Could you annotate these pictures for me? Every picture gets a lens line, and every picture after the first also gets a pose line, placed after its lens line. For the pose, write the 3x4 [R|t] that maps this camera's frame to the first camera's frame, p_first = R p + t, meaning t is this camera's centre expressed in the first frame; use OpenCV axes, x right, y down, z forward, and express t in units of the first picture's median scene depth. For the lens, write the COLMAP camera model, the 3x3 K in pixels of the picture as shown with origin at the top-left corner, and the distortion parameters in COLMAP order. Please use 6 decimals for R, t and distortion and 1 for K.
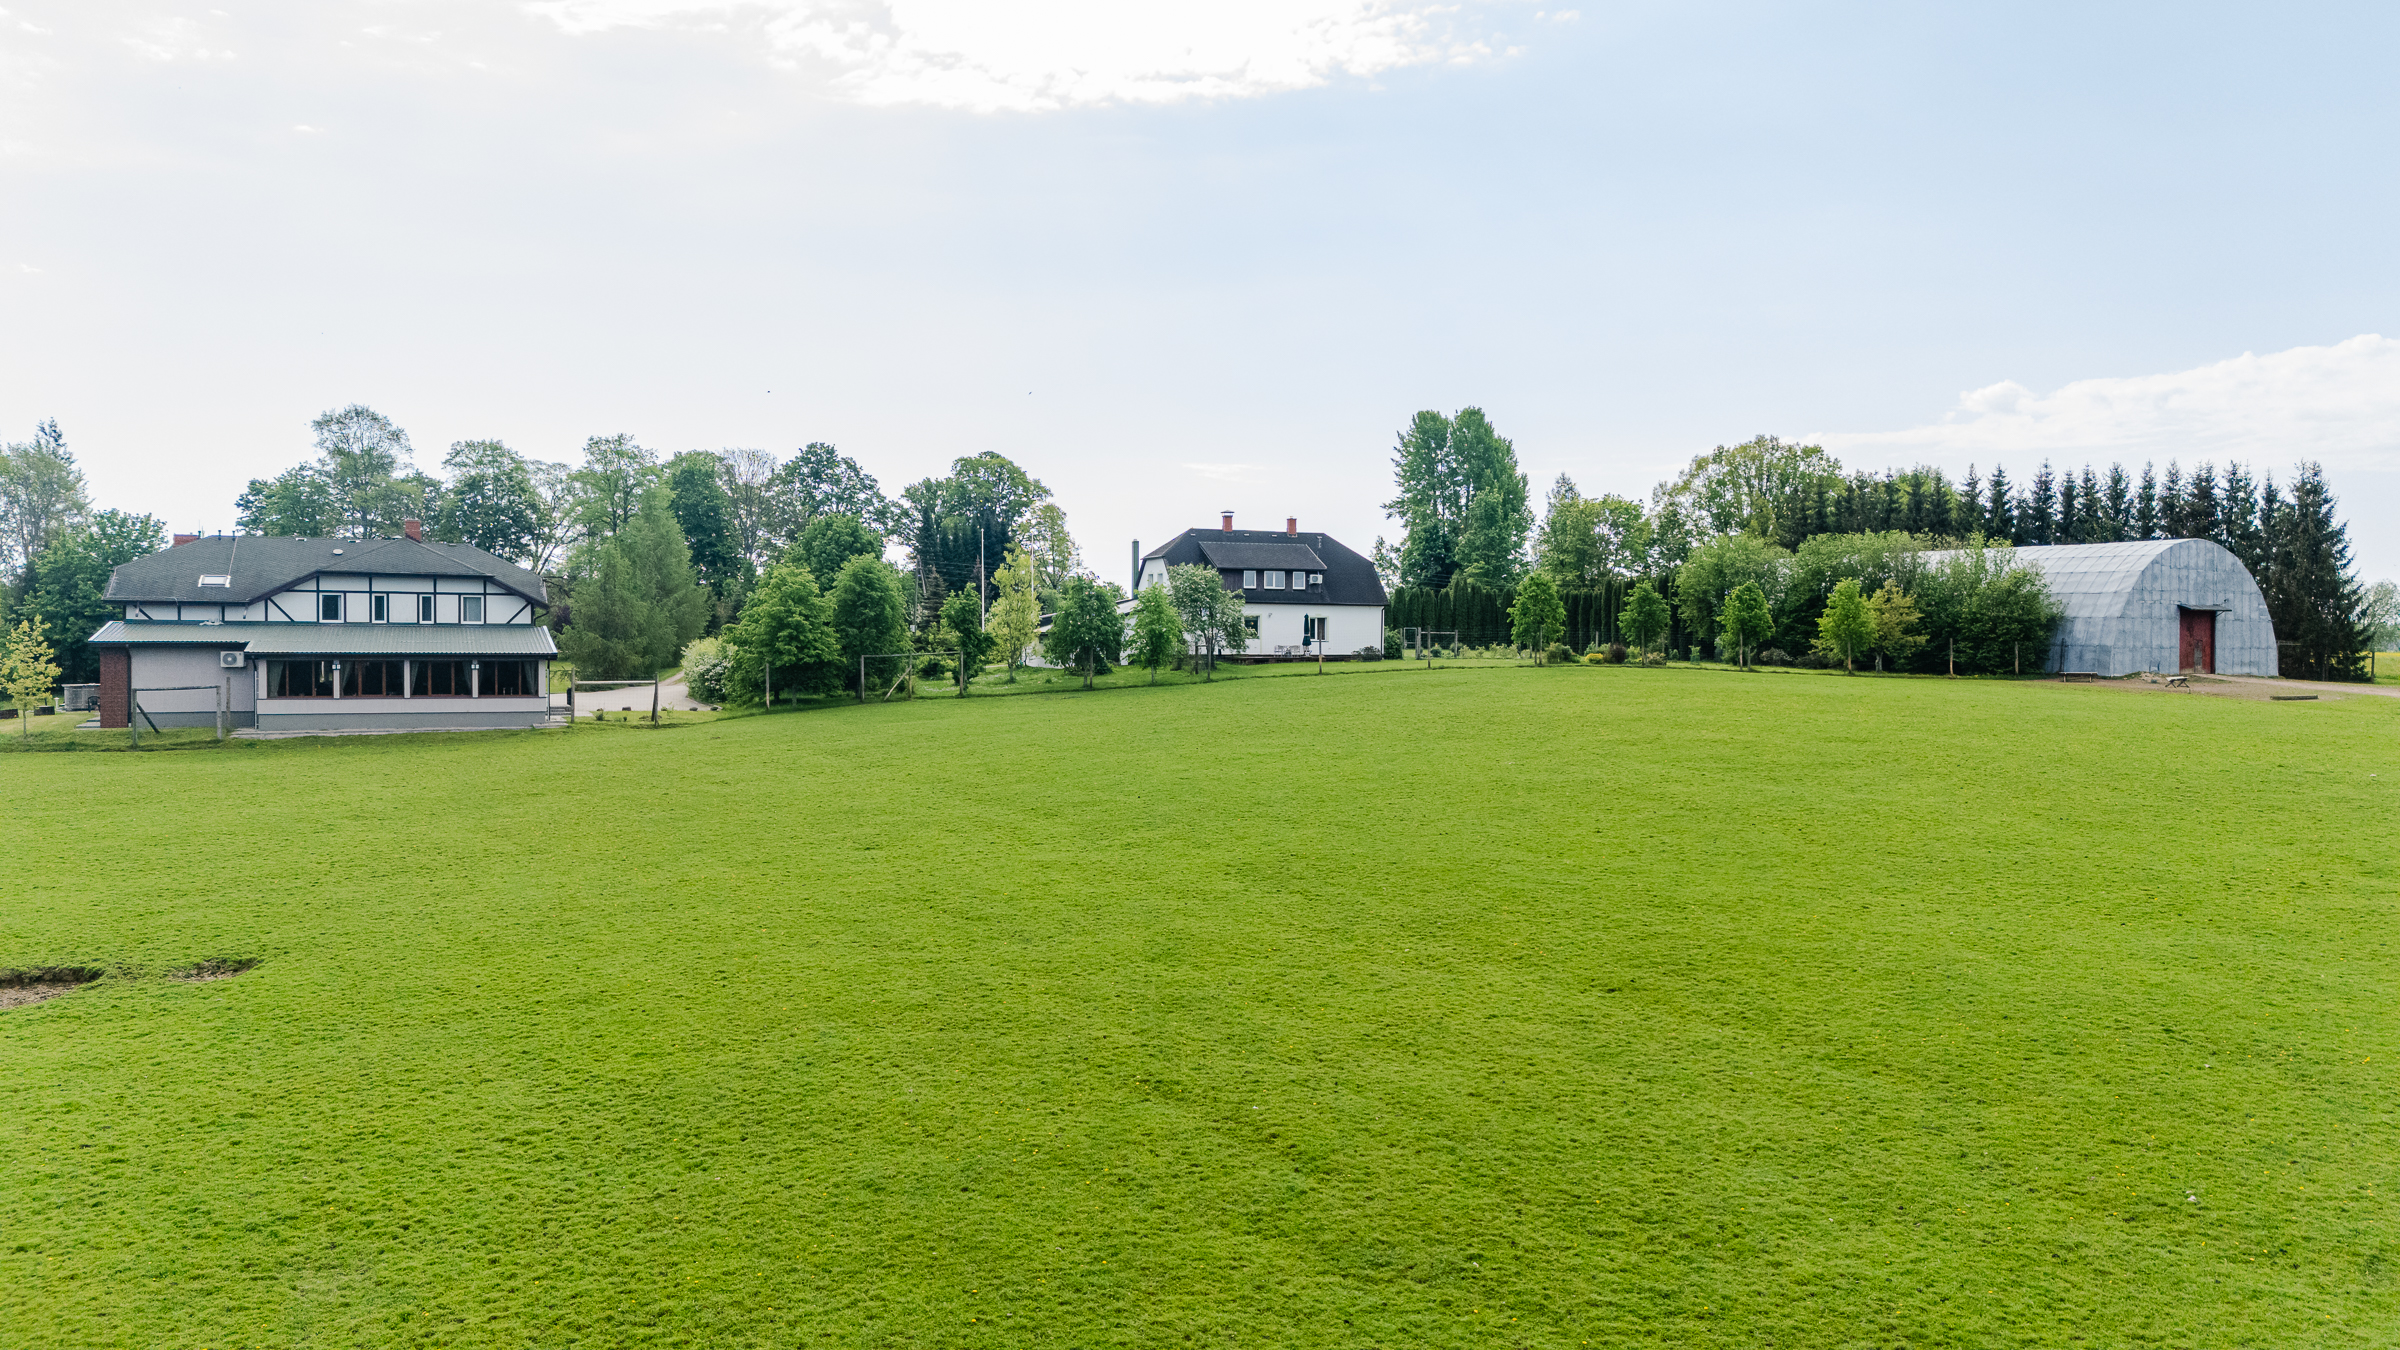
lens RADIAL K [[1720.0, 0, 1189.8], [0, 1720.0, 682.2], [0, 0, 1]] dist [-0.001923, -0.005210]
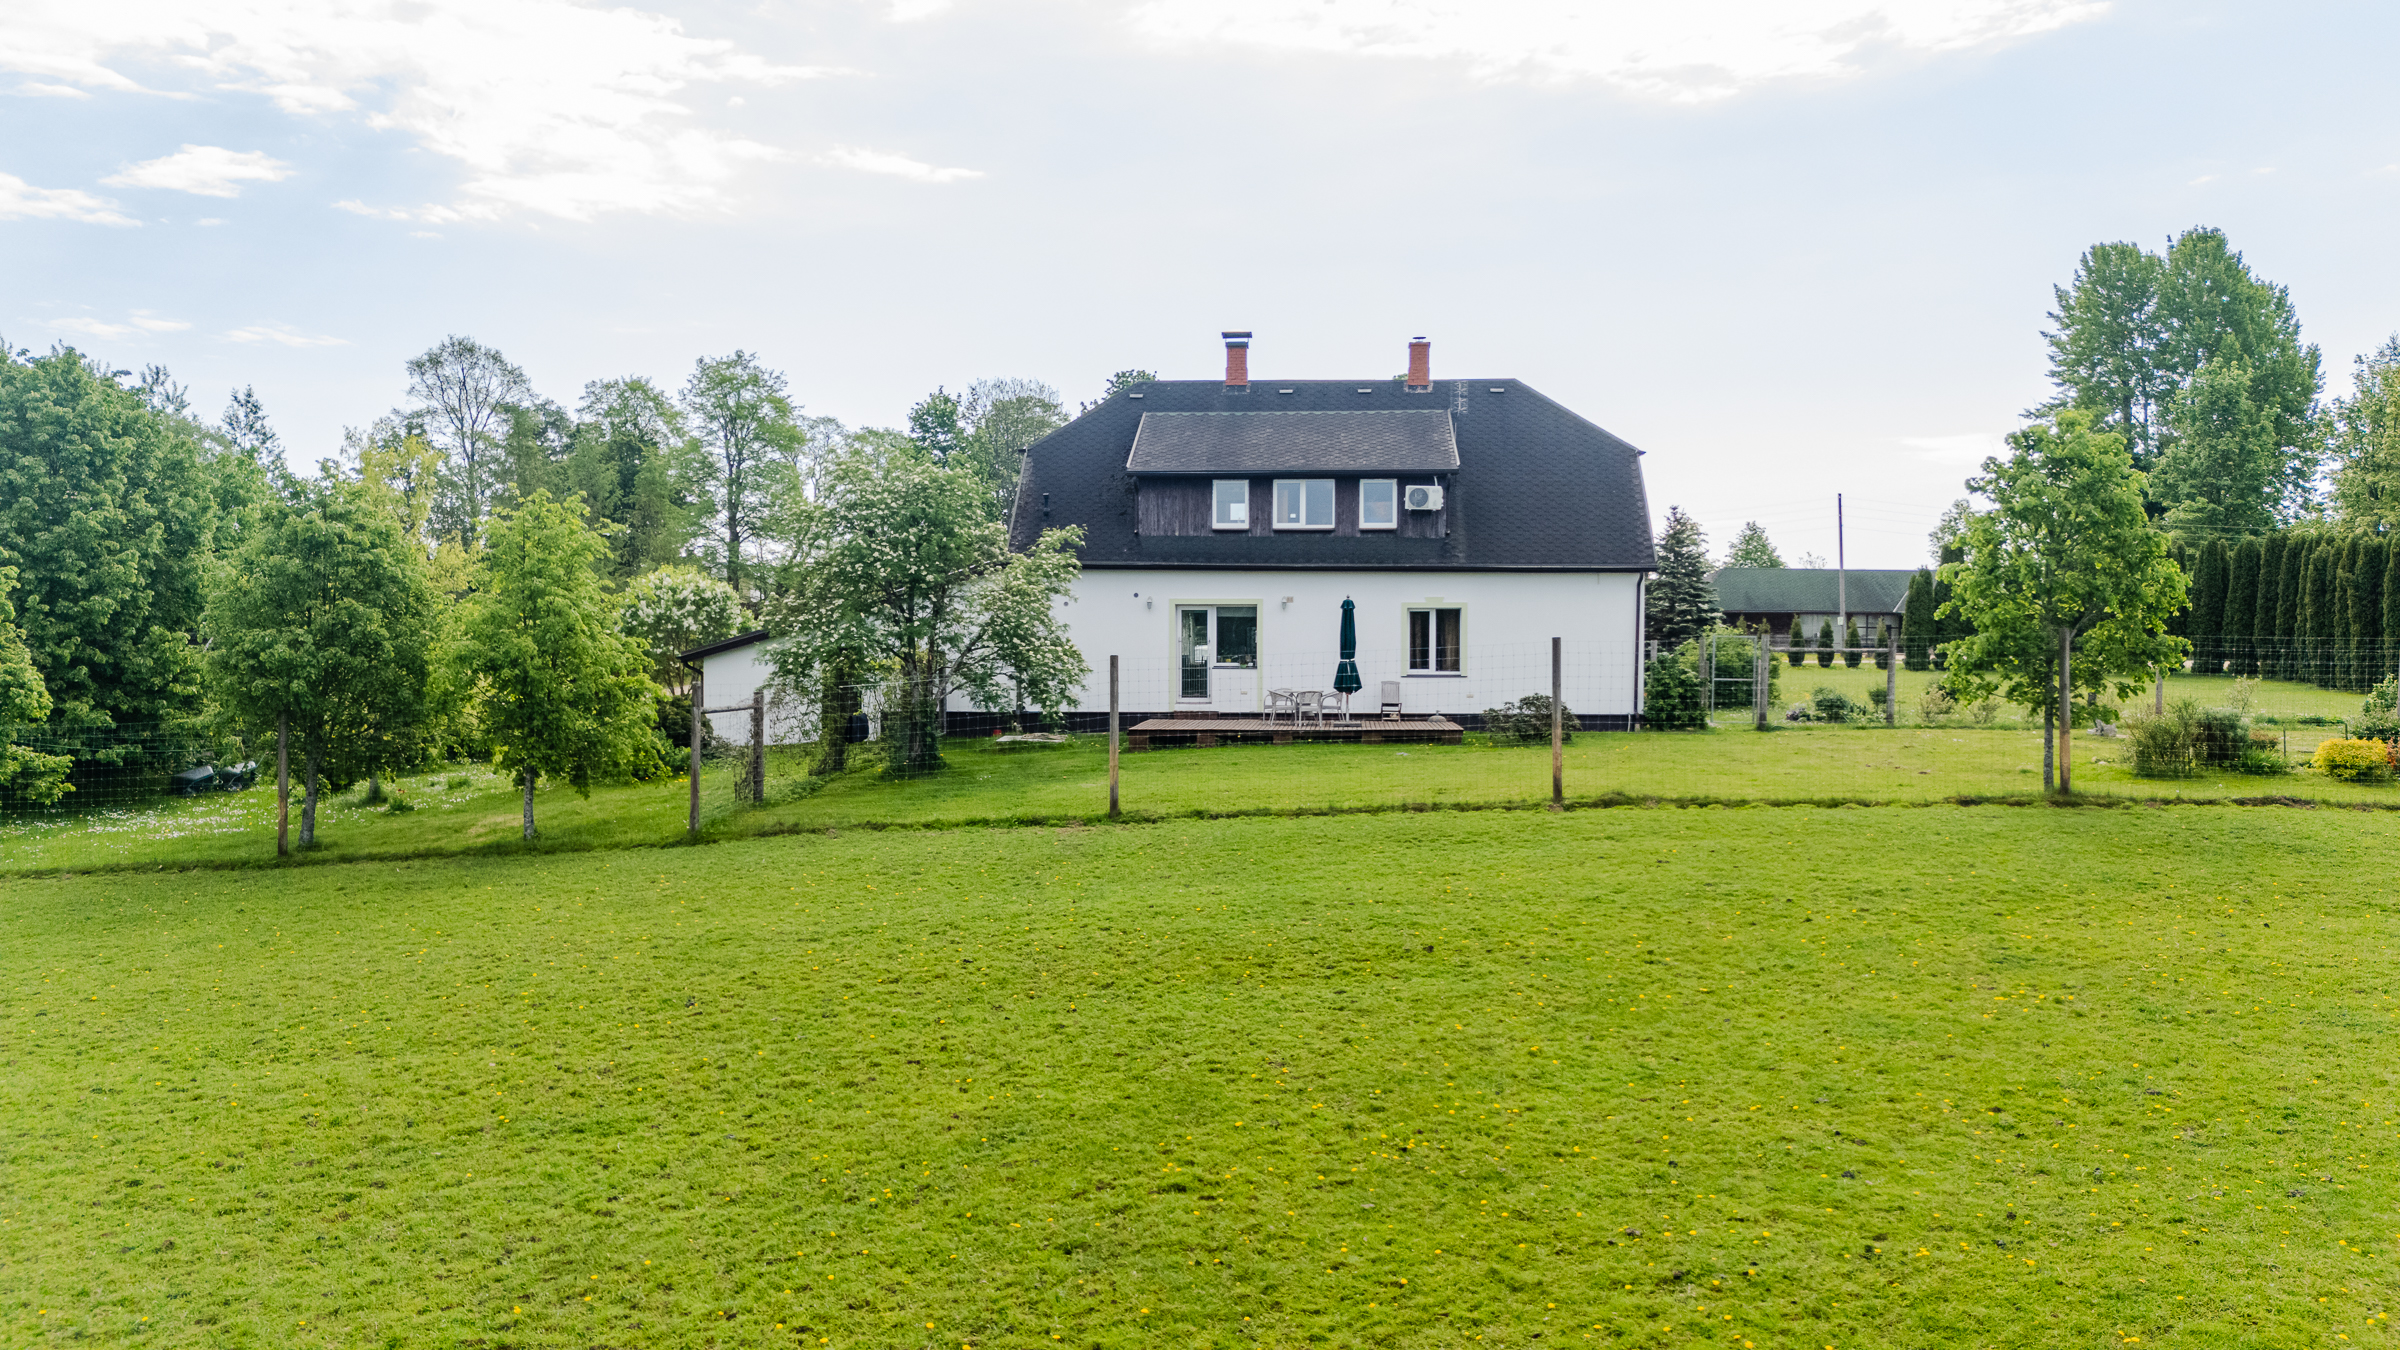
lens RADIAL K [[1720.0, 0, 1189.8], [0, 1720.0, 682.2], [0, 0, 1]] dist [-0.001923, -0.005210]
pose [[0.913484, 0.008228, -0.406791, 0.153510], [-0.006838, 0.999965, 0.004872, -0.021545], [0.406817, -0.001669, 0.913508, 0.594045]]
